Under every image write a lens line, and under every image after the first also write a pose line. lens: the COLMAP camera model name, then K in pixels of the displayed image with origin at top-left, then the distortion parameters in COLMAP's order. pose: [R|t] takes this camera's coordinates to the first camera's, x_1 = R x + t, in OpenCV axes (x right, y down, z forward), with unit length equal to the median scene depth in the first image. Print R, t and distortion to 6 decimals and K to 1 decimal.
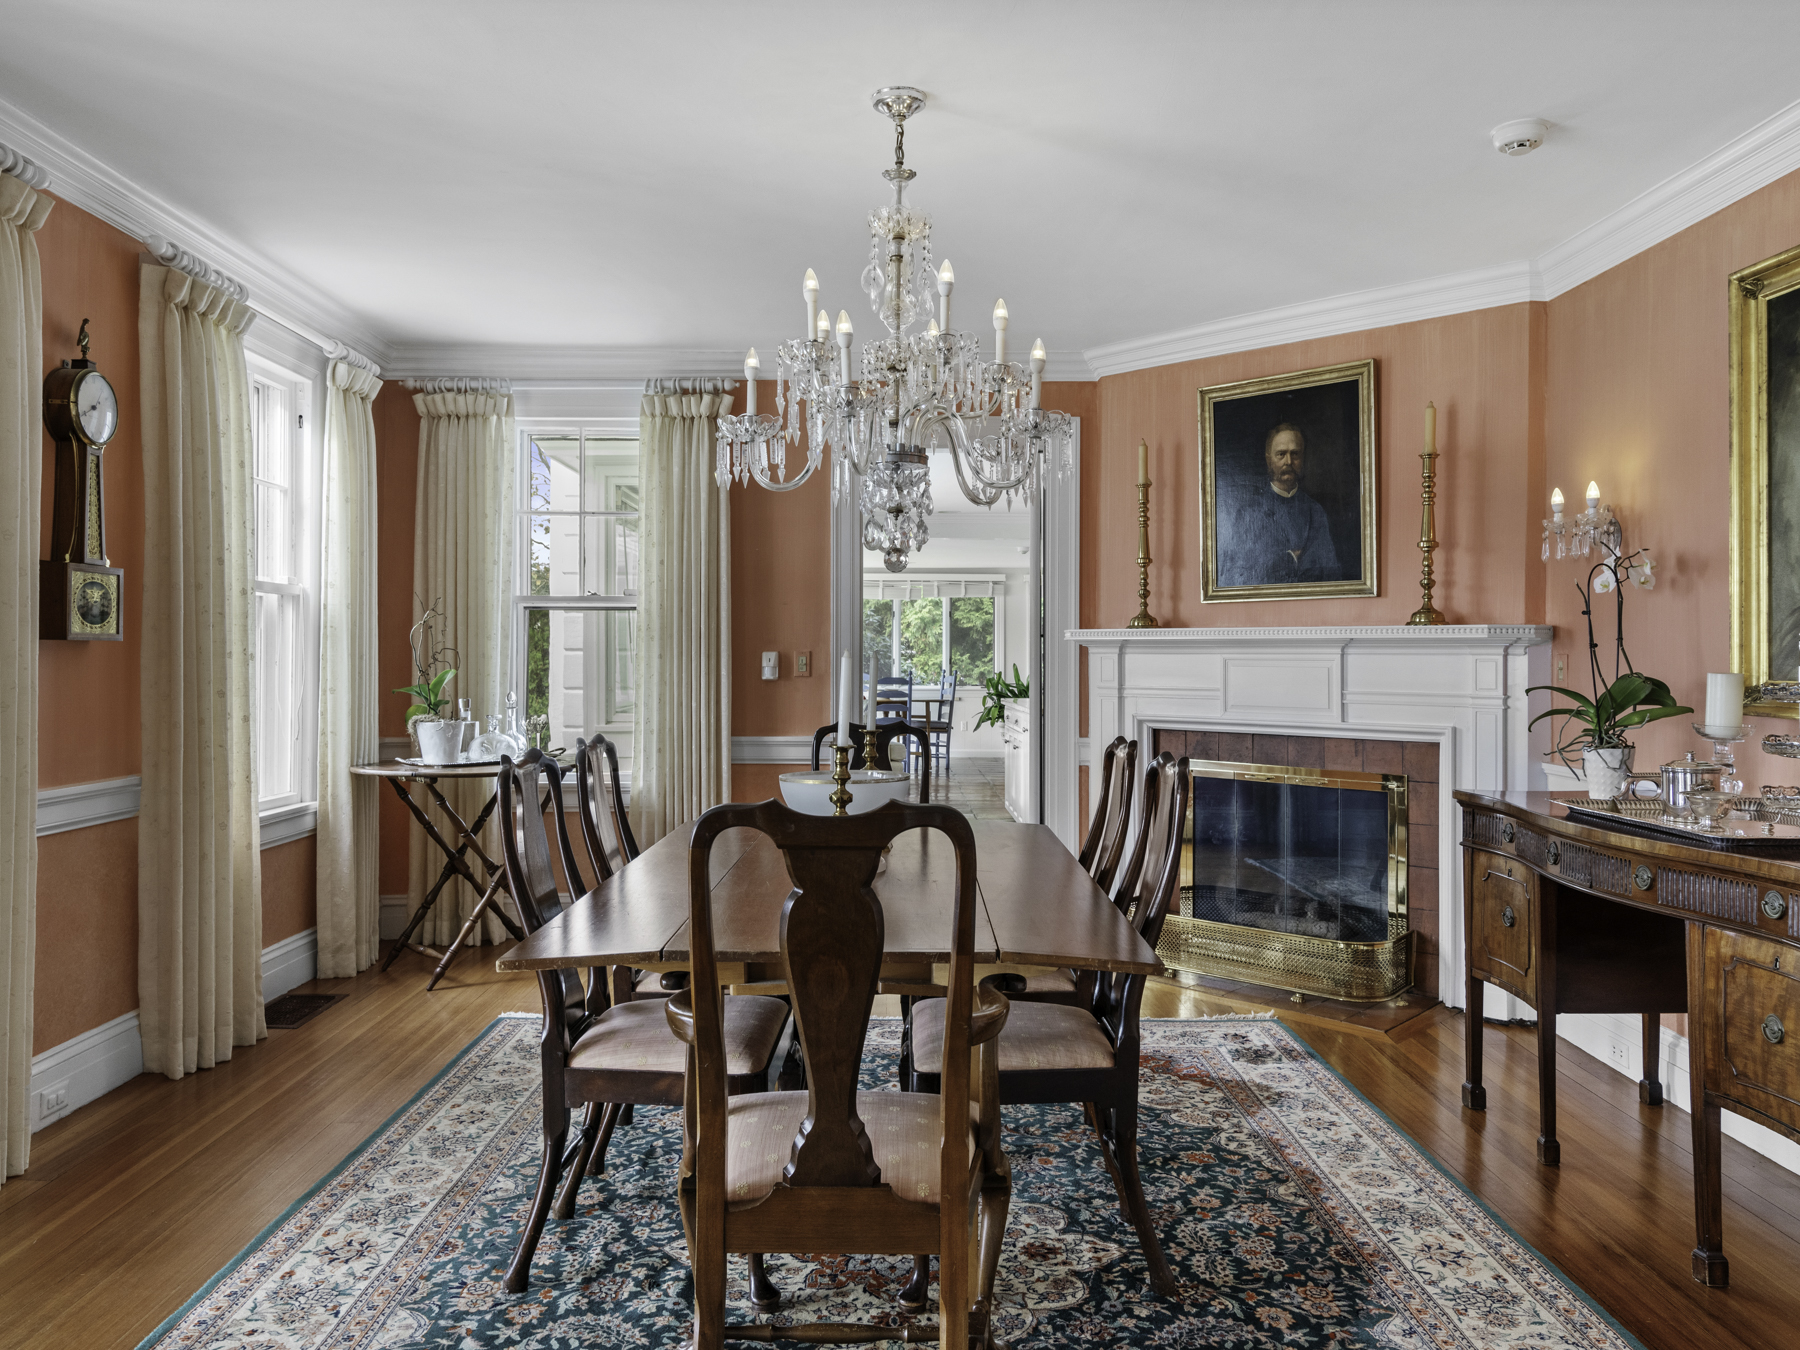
lens RADIAL K [[1205.3, 0, 900.0], [0, 1205.3, 675.0], [0, 0, 1]] dist [0.000475, 0.000009]
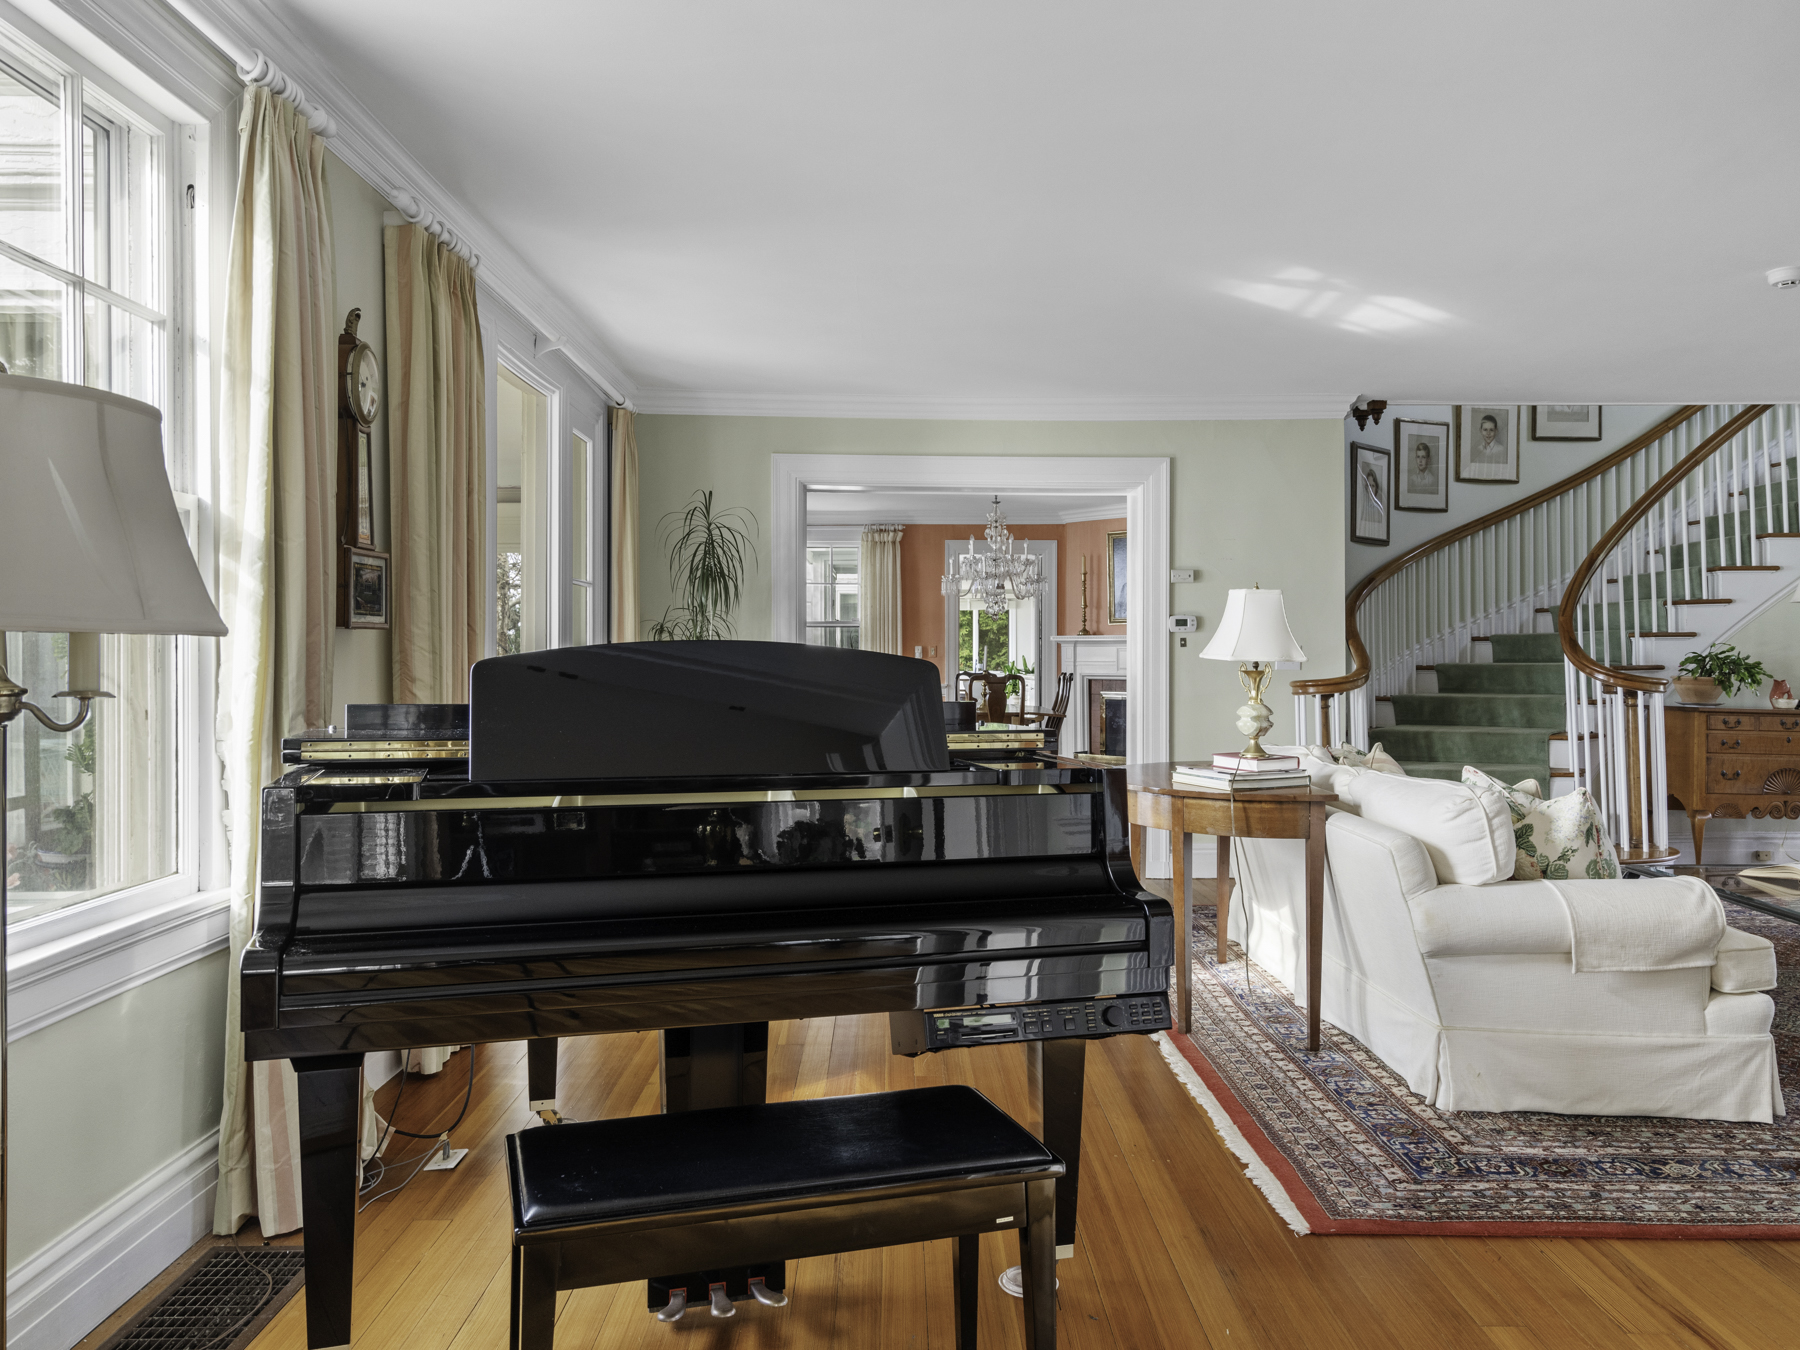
lens RADIAL K [[1205.3, 0, 900.0], [0, 1205.3, 675.0], [0, 0, 1]] dist [0.000475, 0.000009]
pose [[0.999991, -0.003879, -0.001876, -0.148992], [0.003881, 0.999992, 0.001237, 0.033180], [0.001872, -0.001244, 0.999997, -1.316659]]
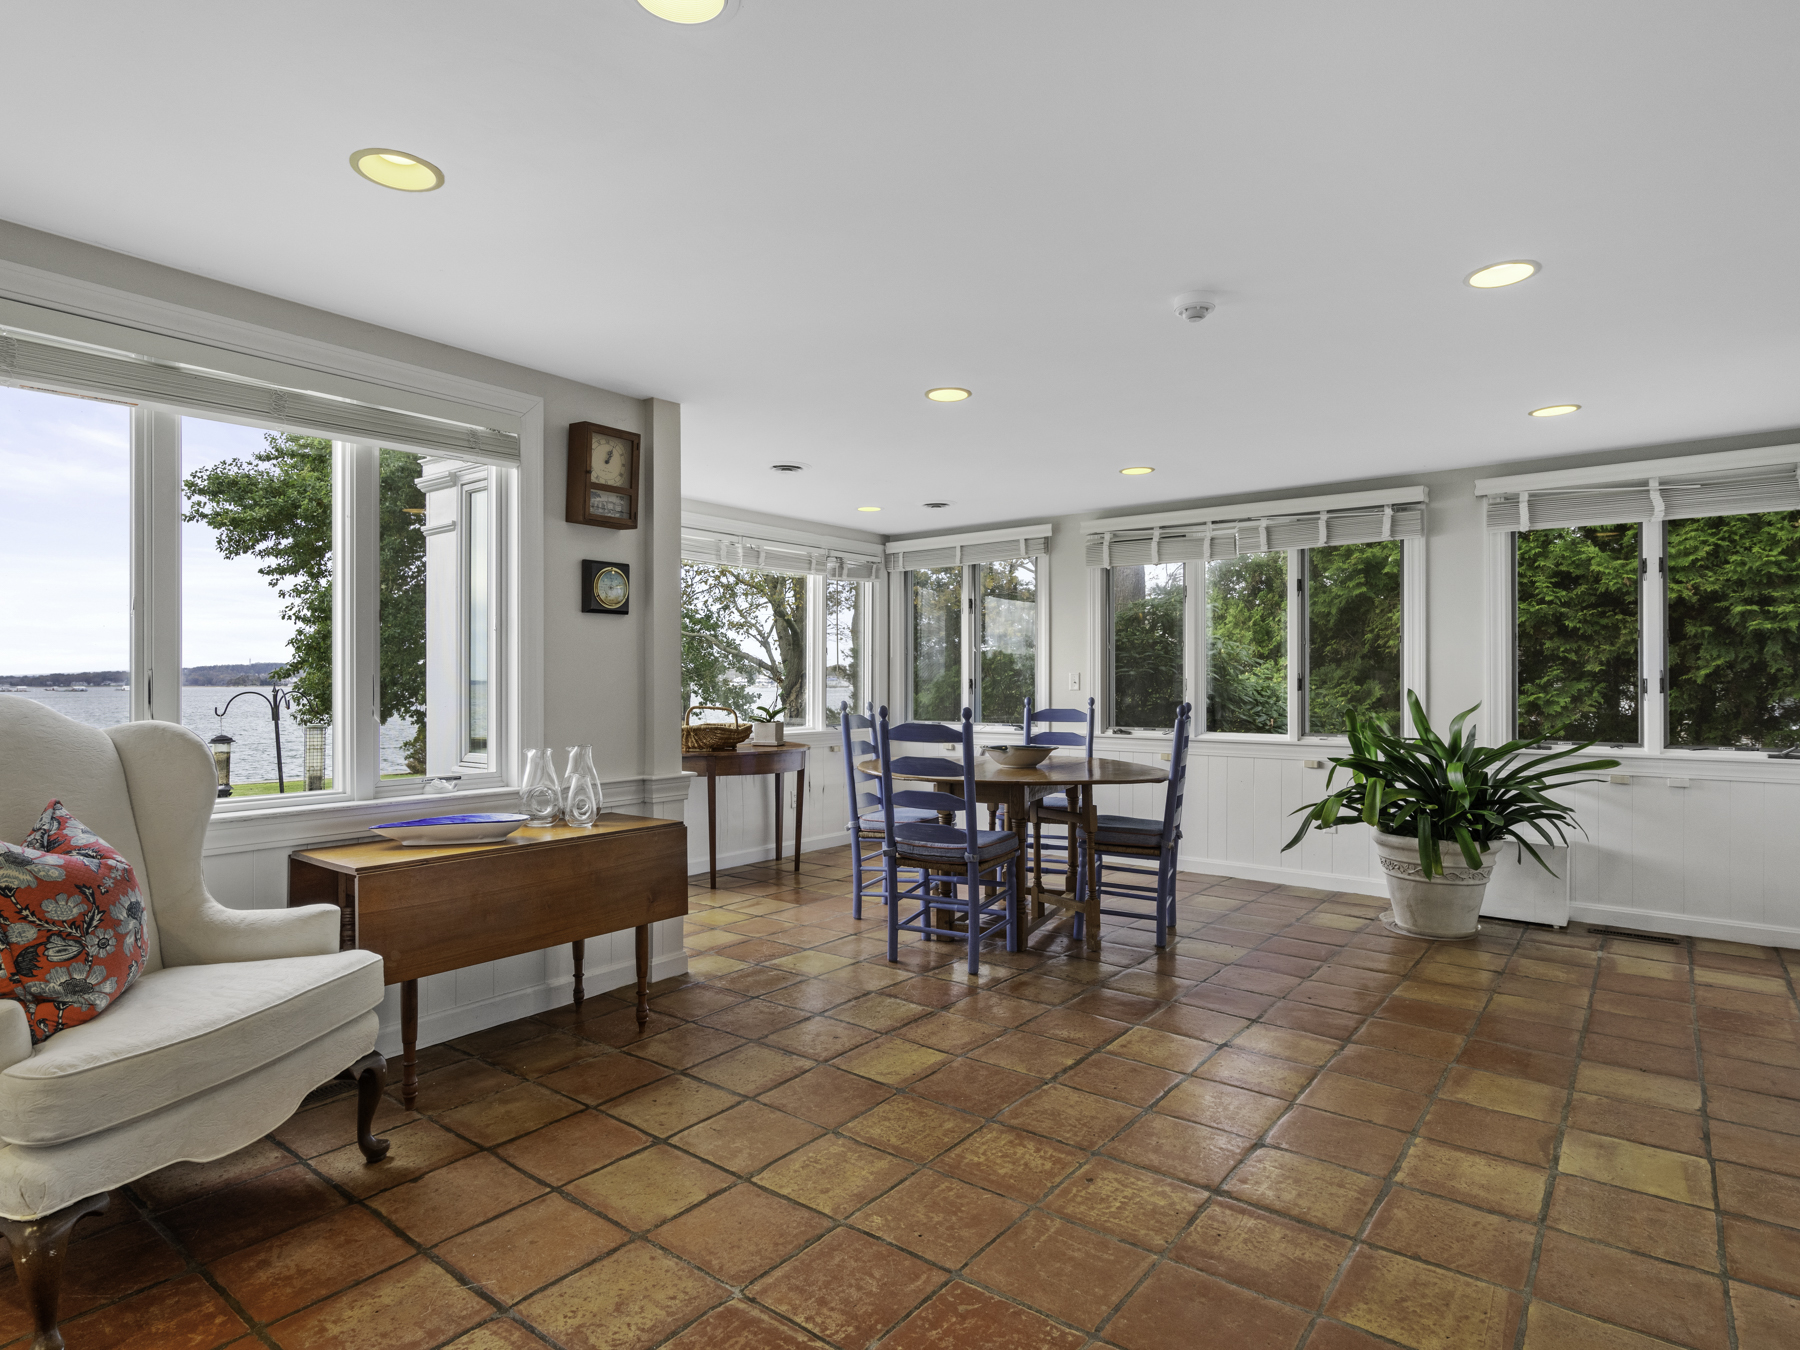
lens RADIAL K [[989.3, 0, 900.0], [0, 989.3, 675.0], [0, 0, 1]] dist [-0.000937, 0.000922]
pose [[0.787175, -0.006138, -0.616699, 0.167657], [-0.004723, 0.999861, -0.015980, -0.008510], [0.616711, 0.015492, 0.787037, 0.635892]]
